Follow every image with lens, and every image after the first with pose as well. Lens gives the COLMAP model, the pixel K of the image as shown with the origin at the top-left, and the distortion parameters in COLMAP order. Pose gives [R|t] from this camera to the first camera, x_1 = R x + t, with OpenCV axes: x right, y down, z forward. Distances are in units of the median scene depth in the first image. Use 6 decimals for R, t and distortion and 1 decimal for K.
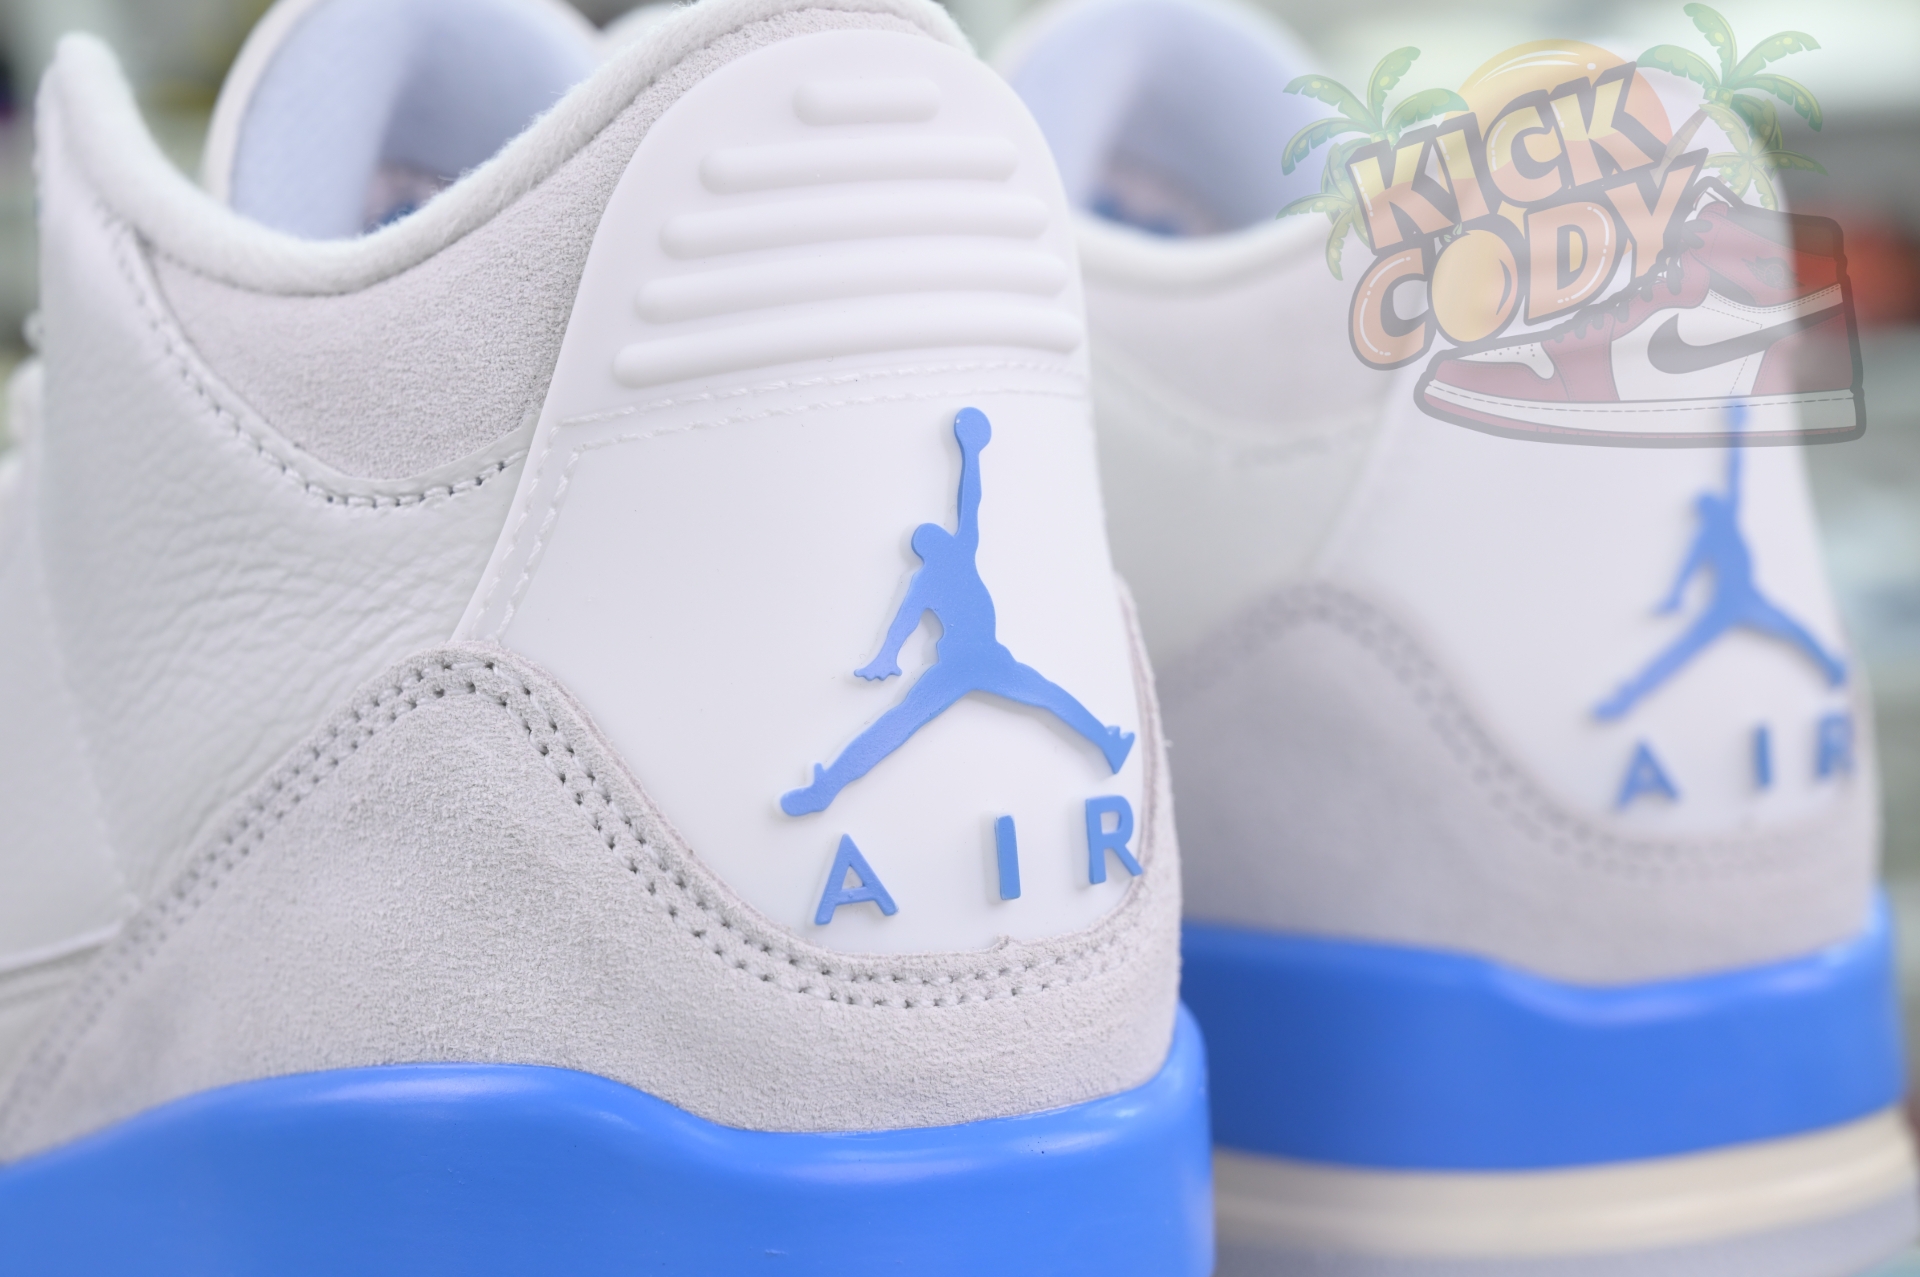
lens RADIAL K [[3879.9, 0, 960.0], [0, 3879.9, 638.5], [0, 0, 1]] dist [-0.006862, 0.162573]
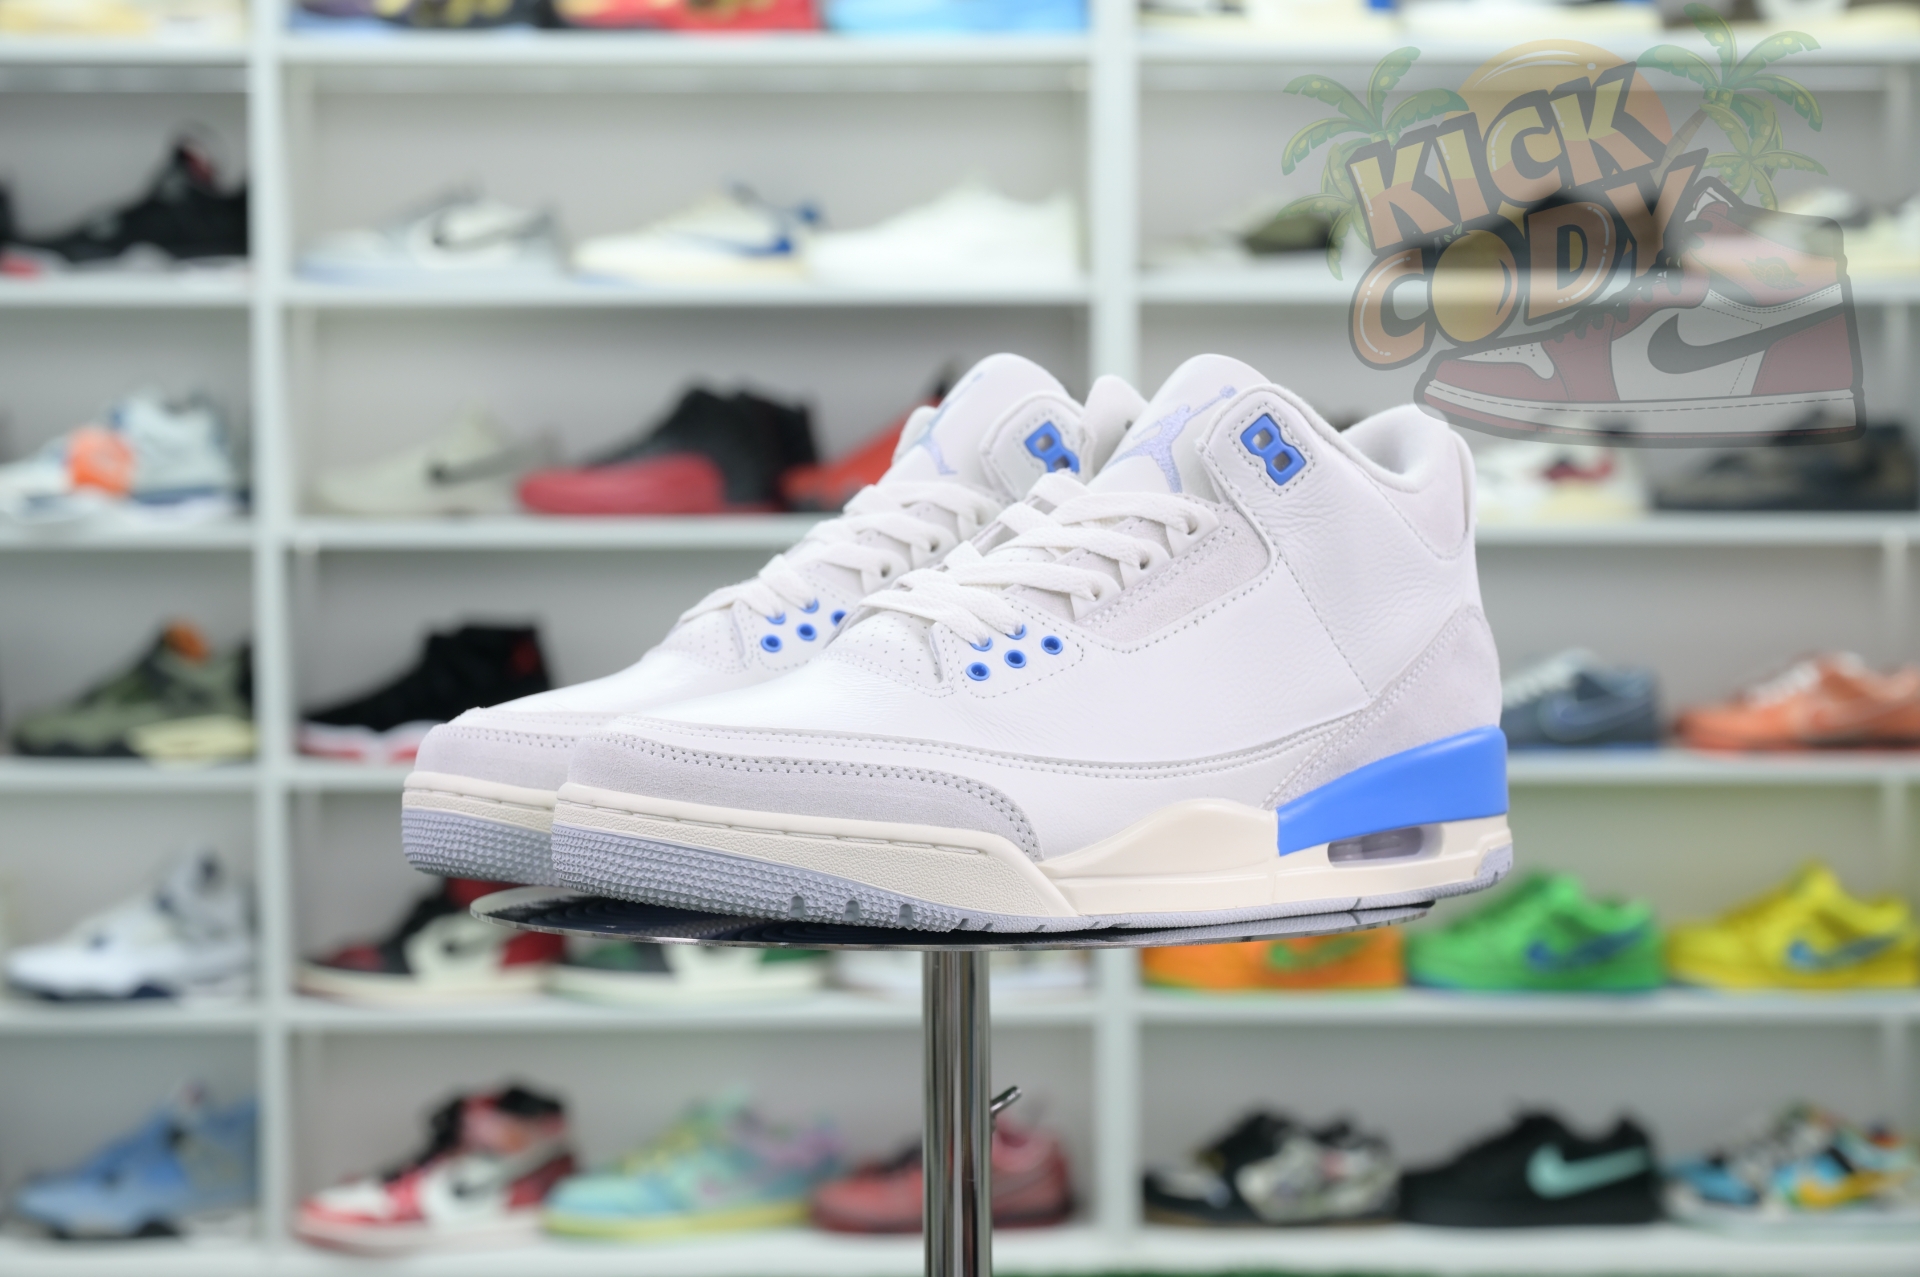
lens RADIAL K [[3879.9, 0, 960.0], [0, 3879.9, 638.5], [0, 0, 1]] dist [-0.006862, 0.162573]
pose [[-0.042808, -0.000512, 0.999083, -3.345197], [0.040065, 0.999195, 0.002228, 0.007704], [-0.998280, 0.040123, -0.042753, 1.540238]]
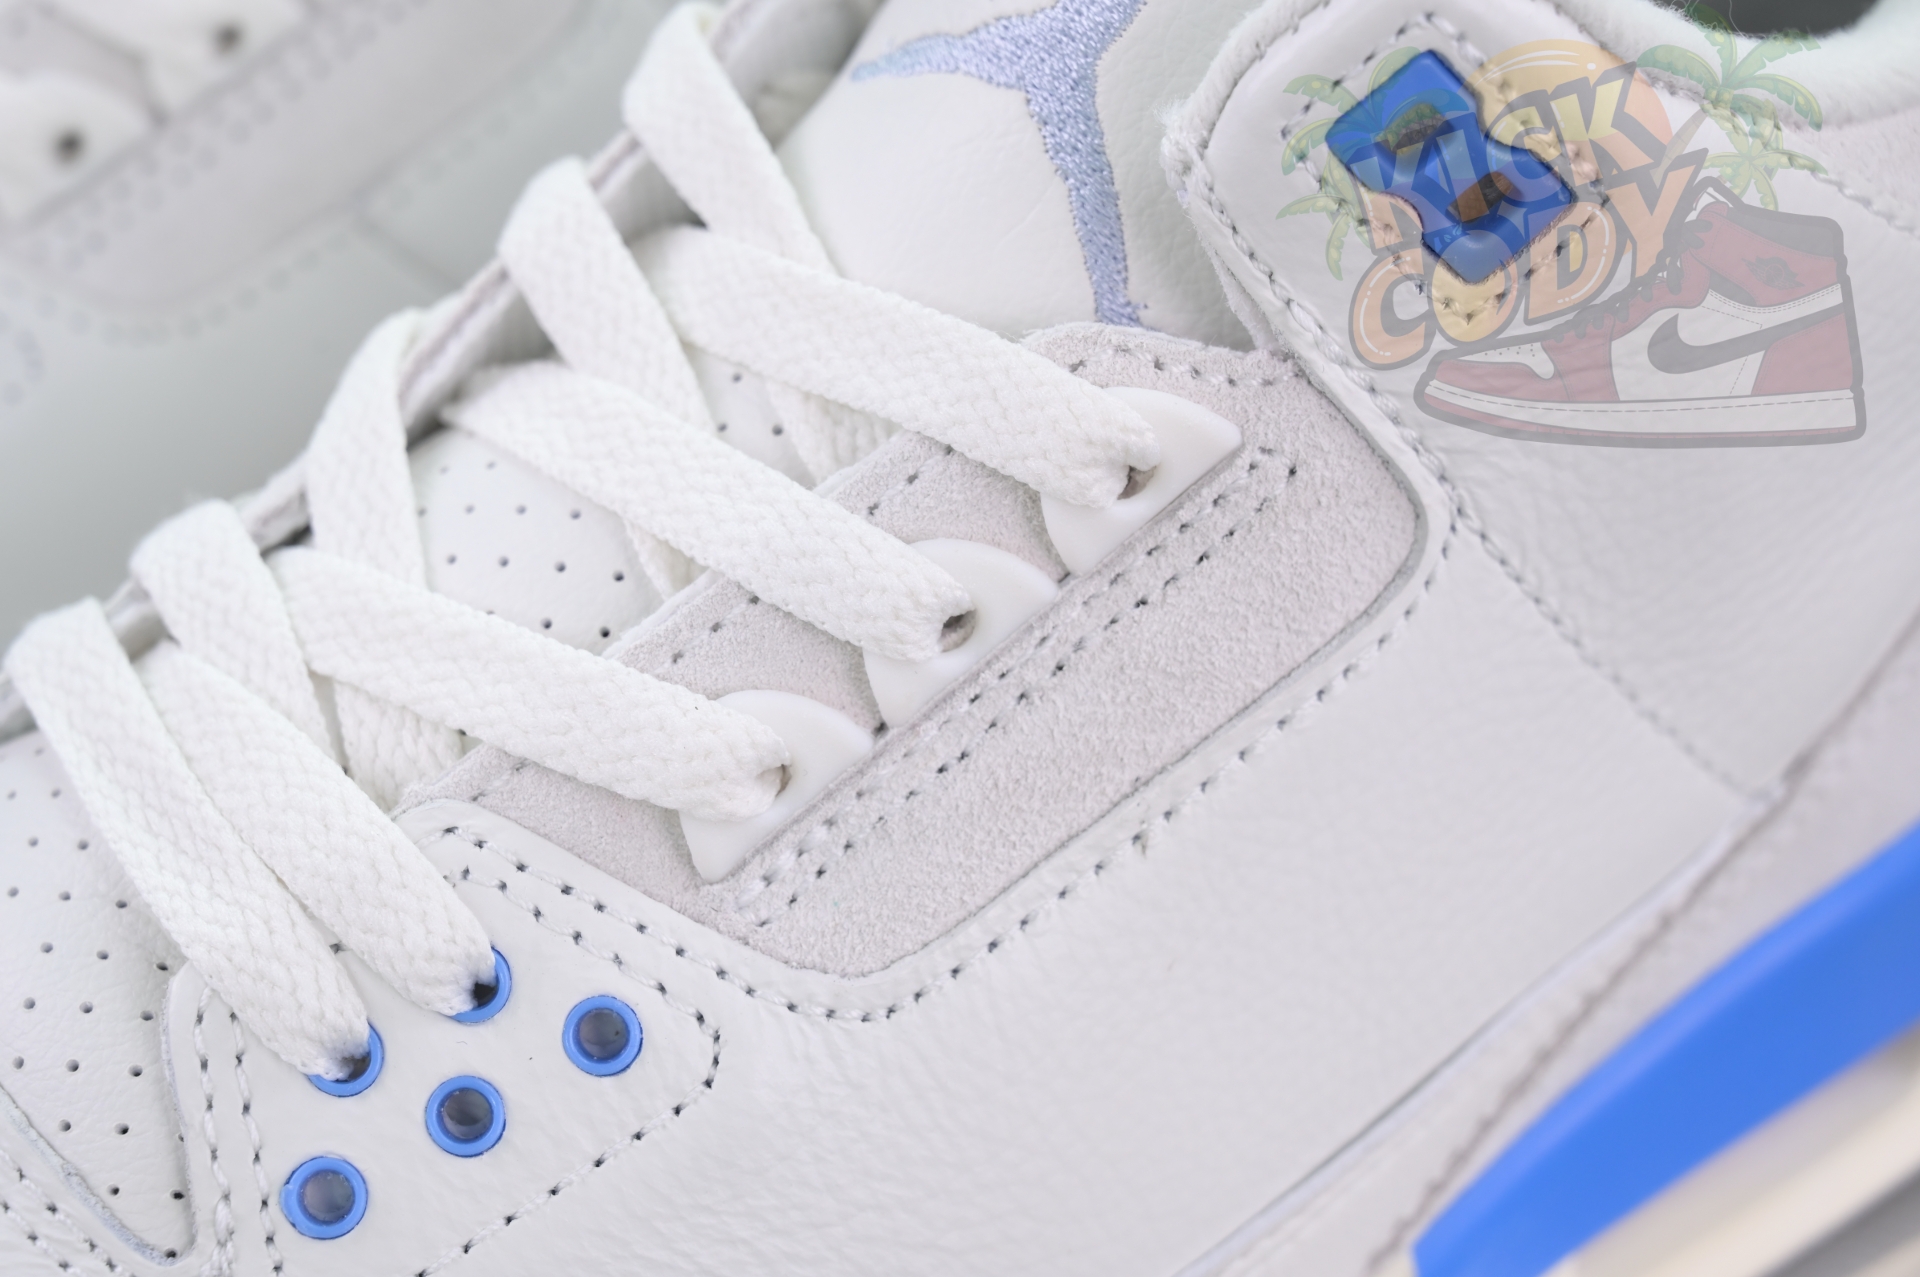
lens RADIAL K [[3879.9, 0, 960.0], [0, 3879.9, 638.5], [0, 0, 1]] dist [-0.006862, 0.162573]
pose [[0.031333, -0.560474, 0.827579, -1.007472], [0.073065, 0.827055, 0.557353, -0.508371], [-0.996835, 0.043004, 0.066865, 1.206270]]
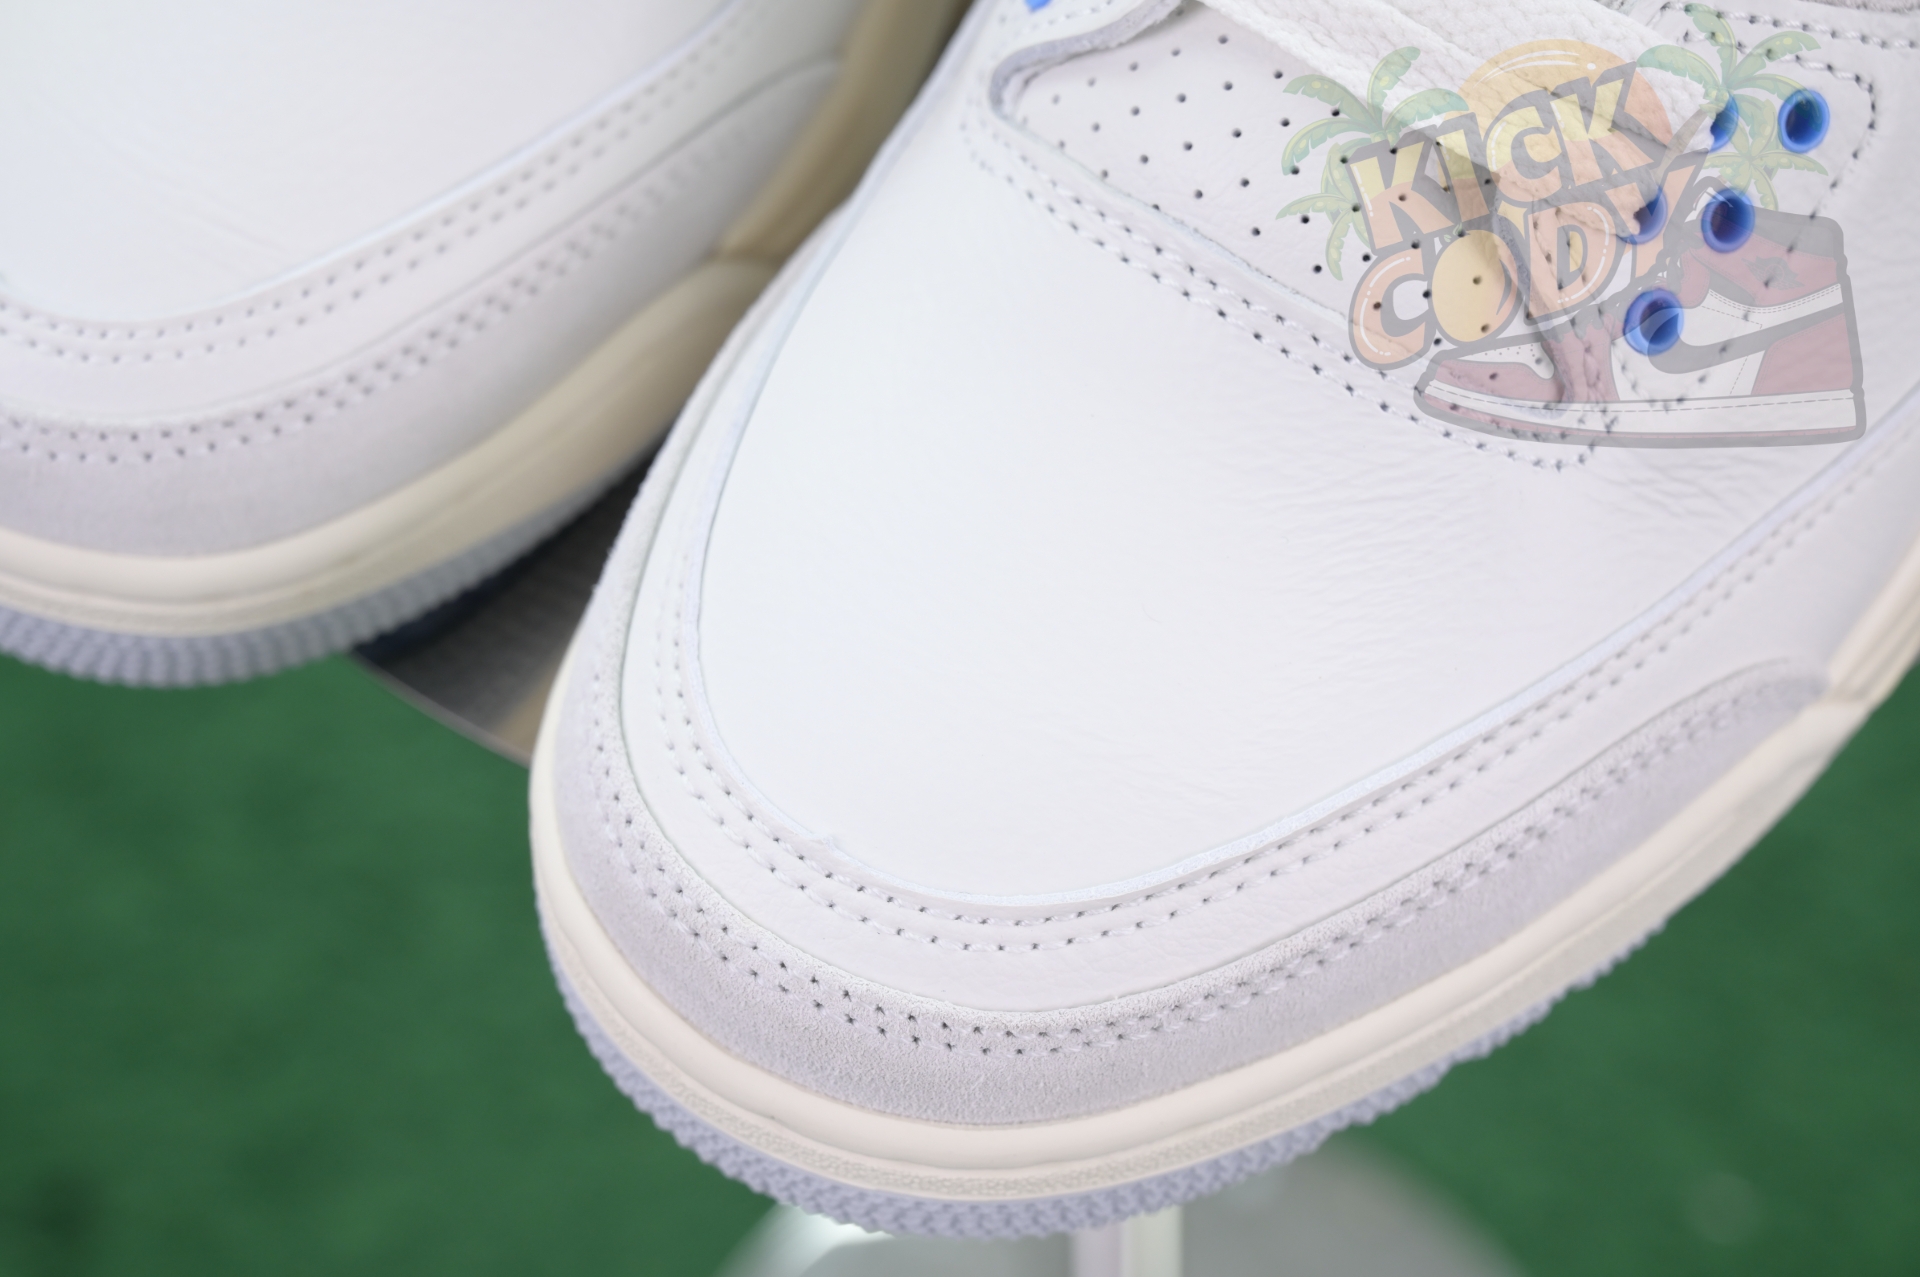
lens RADIAL K [[3879.9, 0, 960.0], [0, 3879.9, 638.5], [0, 0, 1]] dist [-0.006862, 0.162573]
pose [[-0.410380, -0.782954, 0.467515, -0.864628], [0.058794, 0.488891, 0.870361, -0.821218], [-0.910017, 0.384666, -0.154599, 1.758452]]
